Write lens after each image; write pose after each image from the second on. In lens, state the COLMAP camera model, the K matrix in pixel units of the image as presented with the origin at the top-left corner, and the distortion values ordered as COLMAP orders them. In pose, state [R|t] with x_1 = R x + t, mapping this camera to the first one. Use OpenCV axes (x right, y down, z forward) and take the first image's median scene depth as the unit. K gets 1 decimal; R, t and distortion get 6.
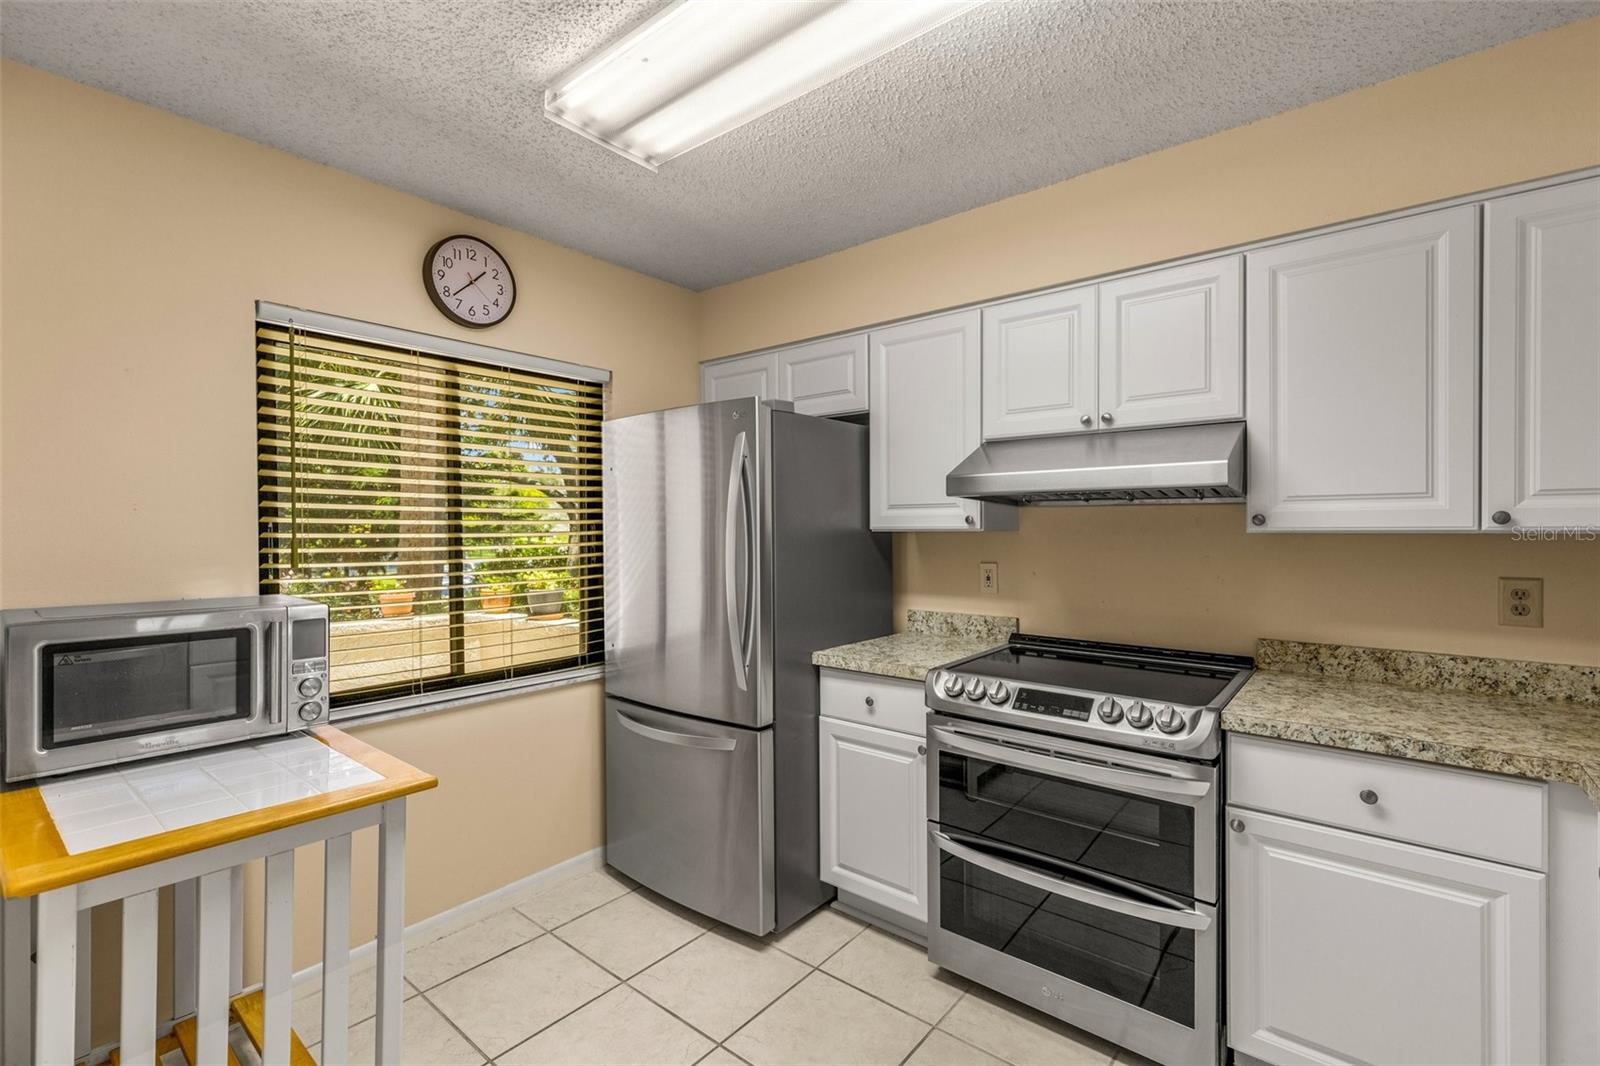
lens RADIAL K [[720.2, 0, 803.7], [0, 720.2, 527.1], [0, 0, 1]] dist [0.003374, 0.000274]
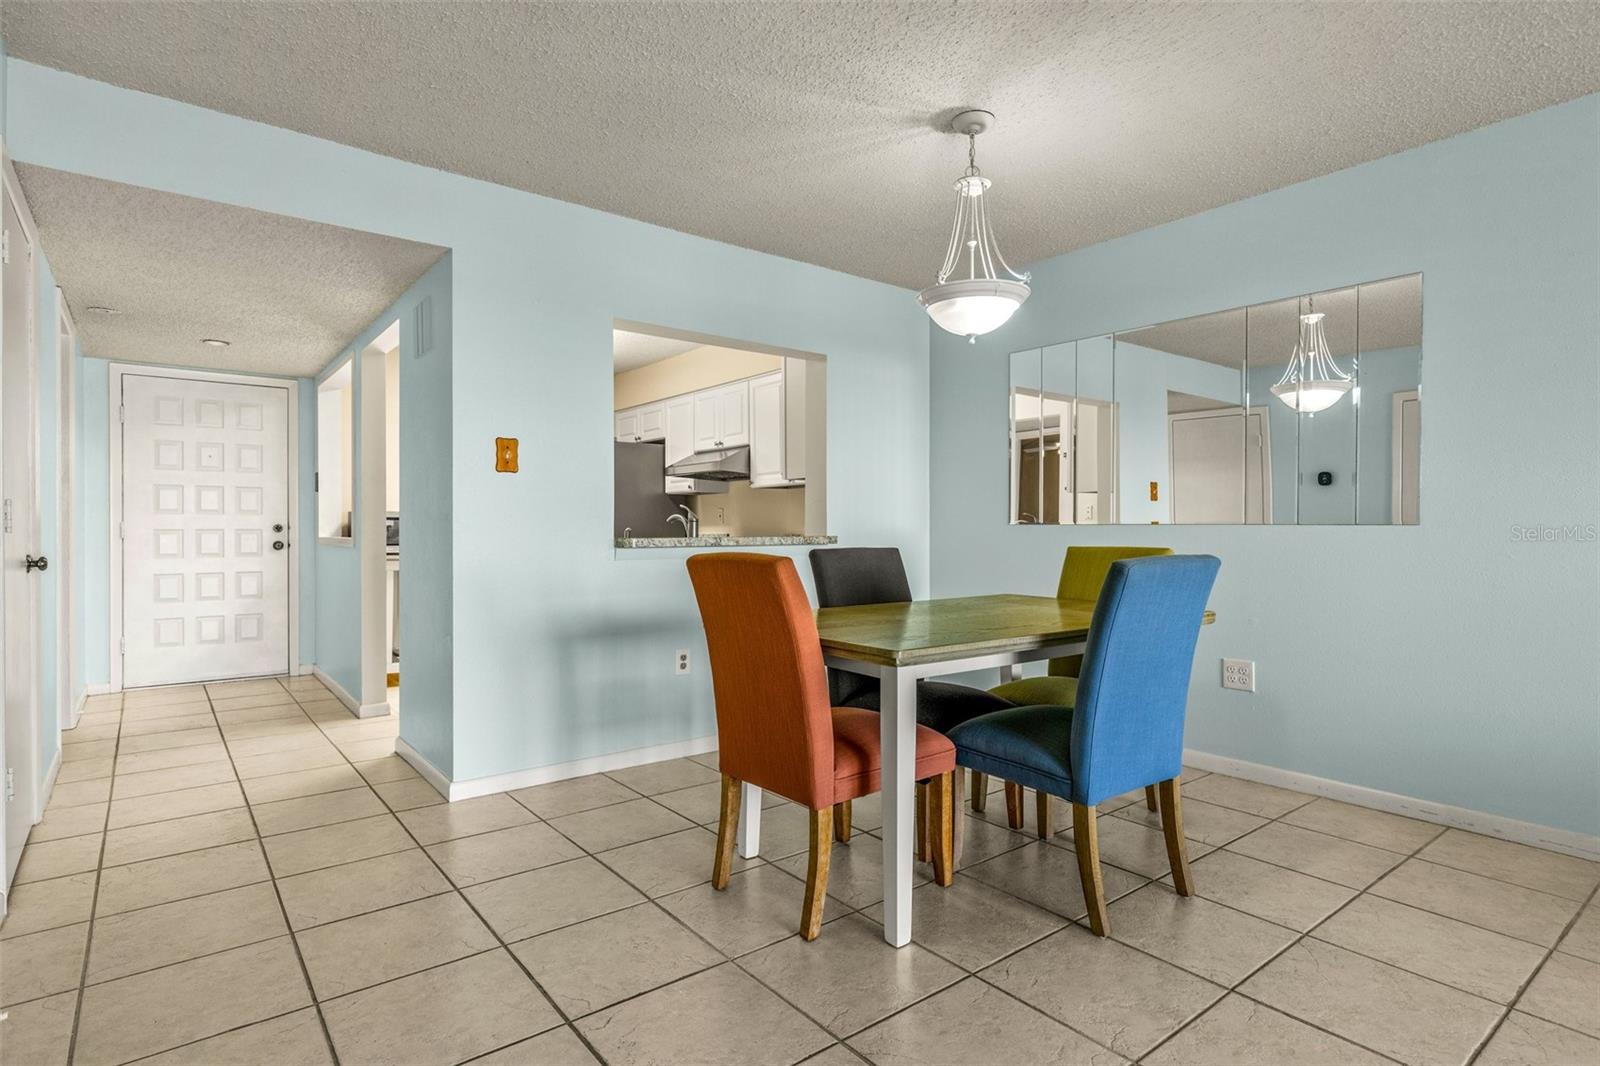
lens RADIAL K [[819.6, 0, 800.0], [0, 819.6, 533.0], [0, 0, 1]] dist [-0.000508, -0.001430]
pose [[0.977083, 0.001162, -0.212858, 1.389485], [0.000551, 0.999968, 0.007988, 0.144506], [0.212860, -0.007923, 0.977051, -1.825663]]
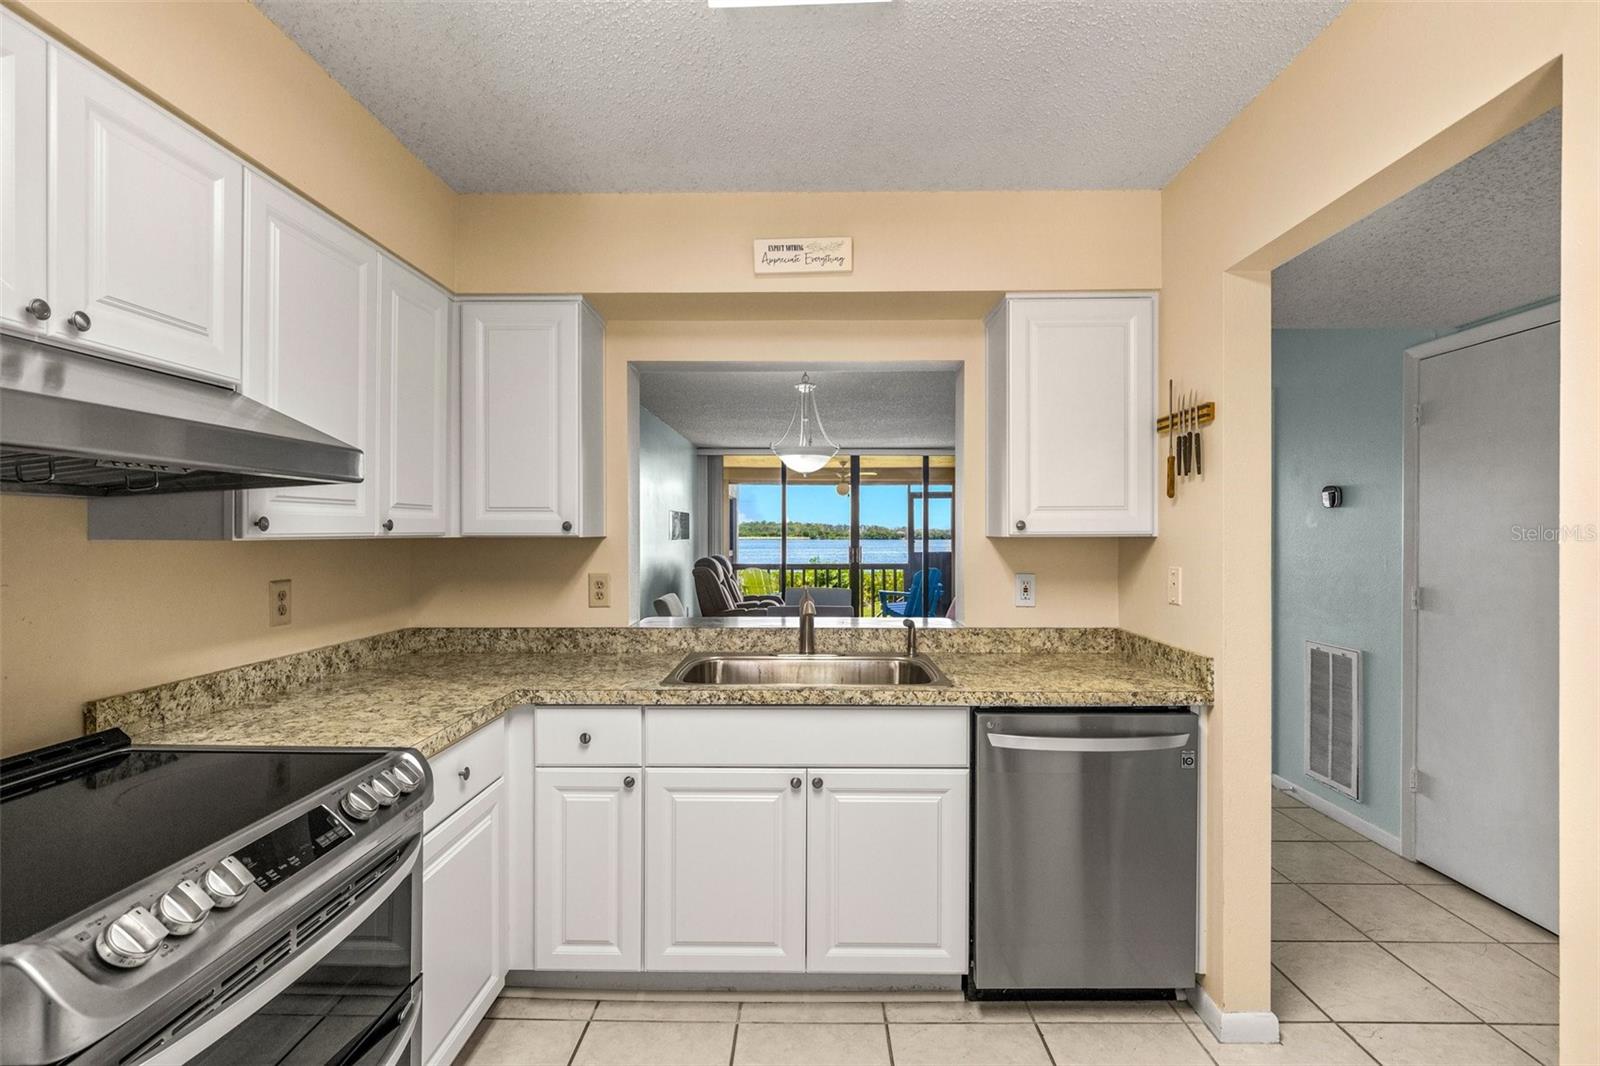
lens RADIAL K [[758.0, 0, 808.7], [0, 758.0, 532.4], [0, 0, 1]] dist [-0.005903, -0.000658]
pose [[-0.634790, 0.001159, 0.772684, -0.350625], [0.001501, 0.999999, -0.000266, -0.000146], [-0.772683, 0.000991, -0.634791, 1.008739]]
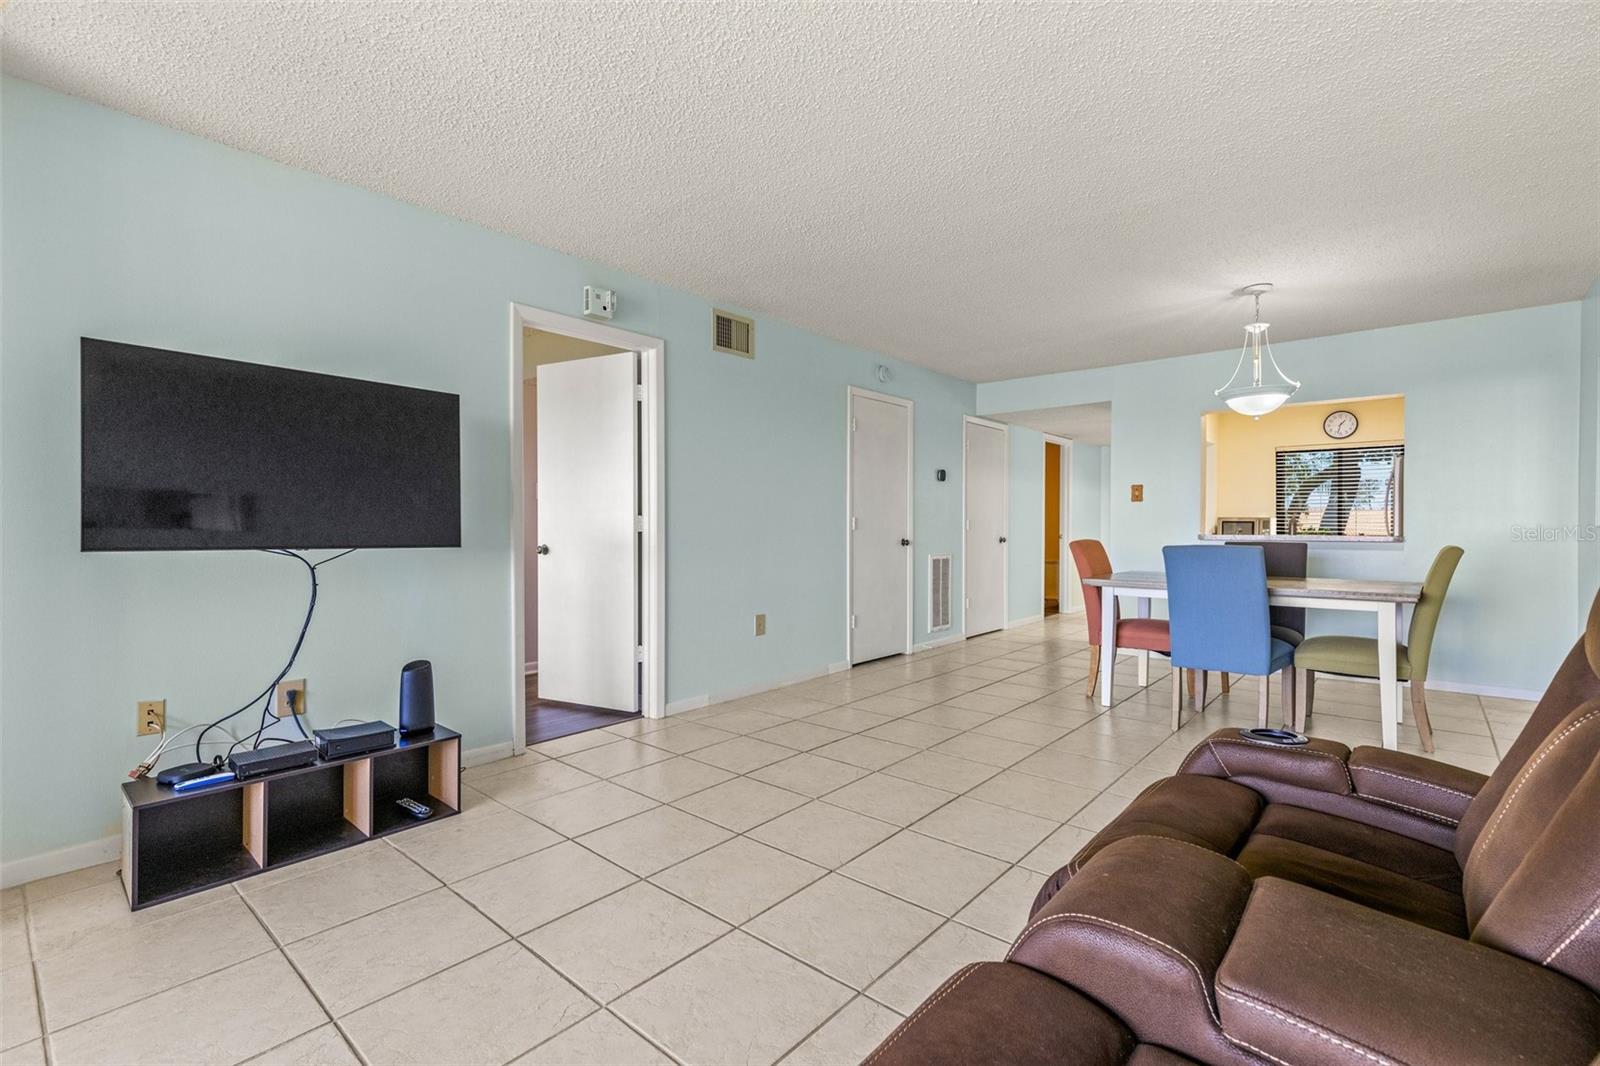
lens RADIAL K [[700.1, 0, 800.0], [0, 700.1, 533.0], [0, 0, 1]] dist [-0.016830, -0.000081]
pose [[-0.006983, 0.009602, -0.999930, 3.395212], [-0.000919, 0.999953, 0.009609, 0.139640], [0.999975, 0.000986, -0.006974, -1.694220]]
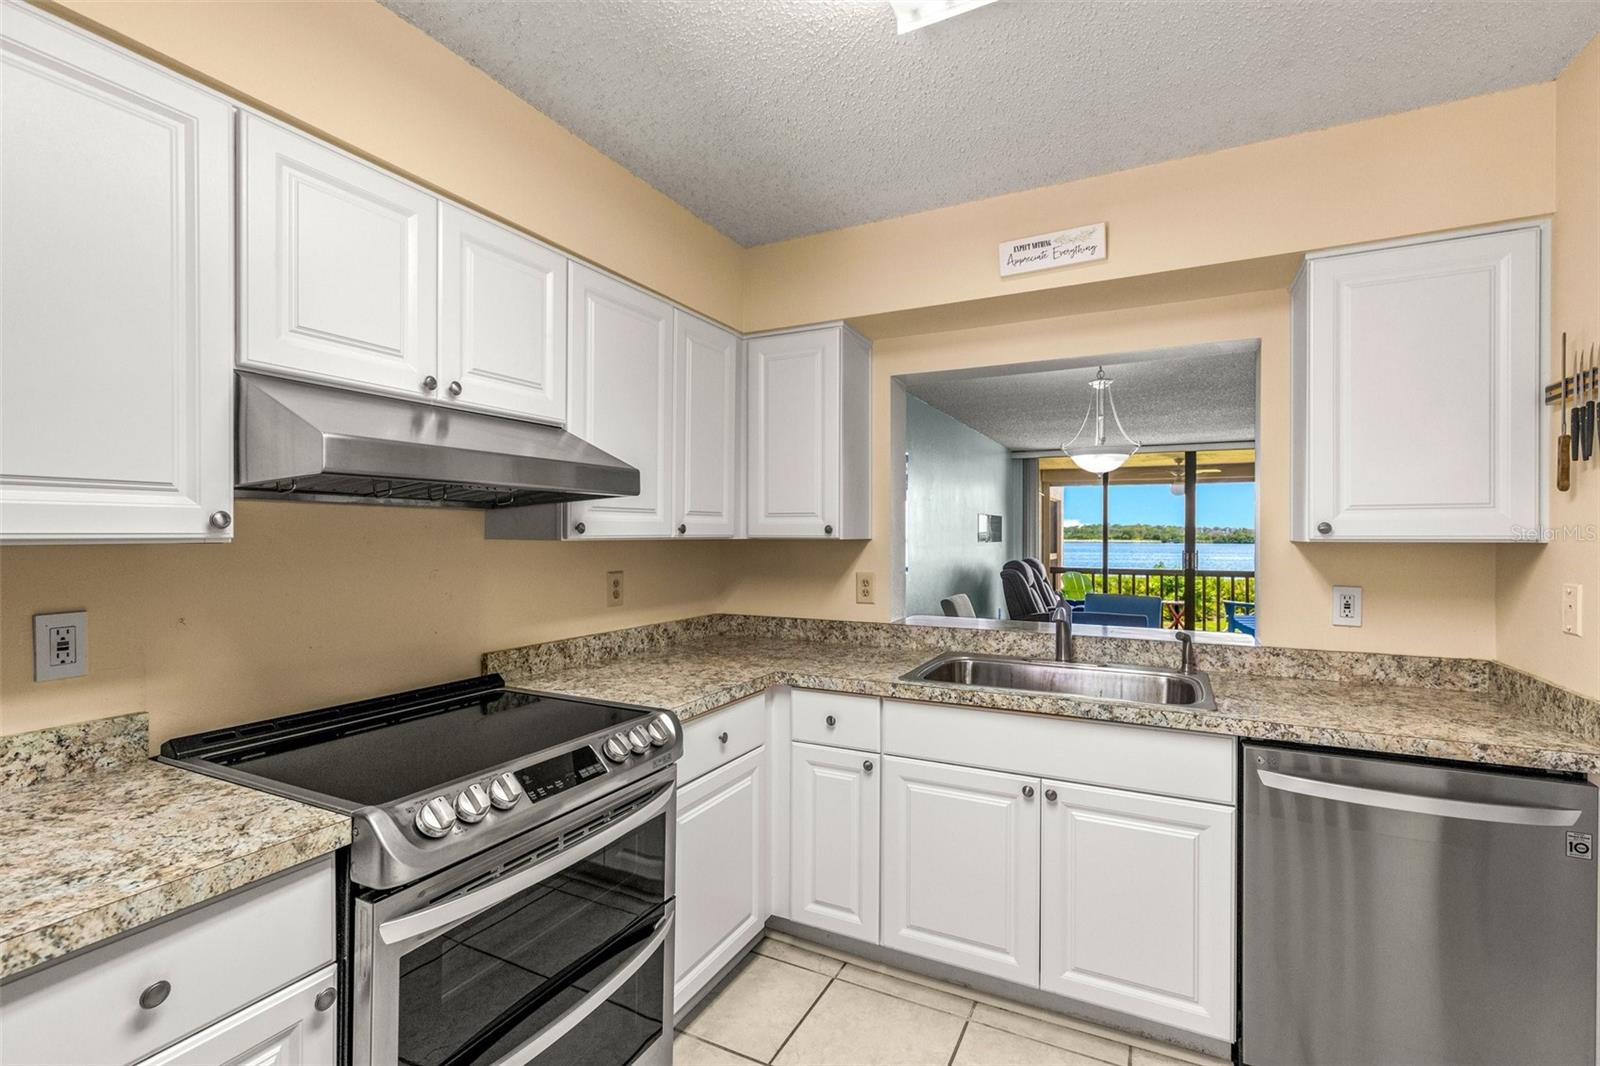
lens RADIAL K [[725.7, 0, 800.0], [0, 725.7, 533.0], [0, 0, 1]] dist [0.002625, -0.001205]
pose [[-0.224593, 0.002412, 0.974450, -0.419242], [-0.001333, 0.999995, -0.002783, -0.001047], [-0.974452, -0.001924, -0.224589, 0.881400]]
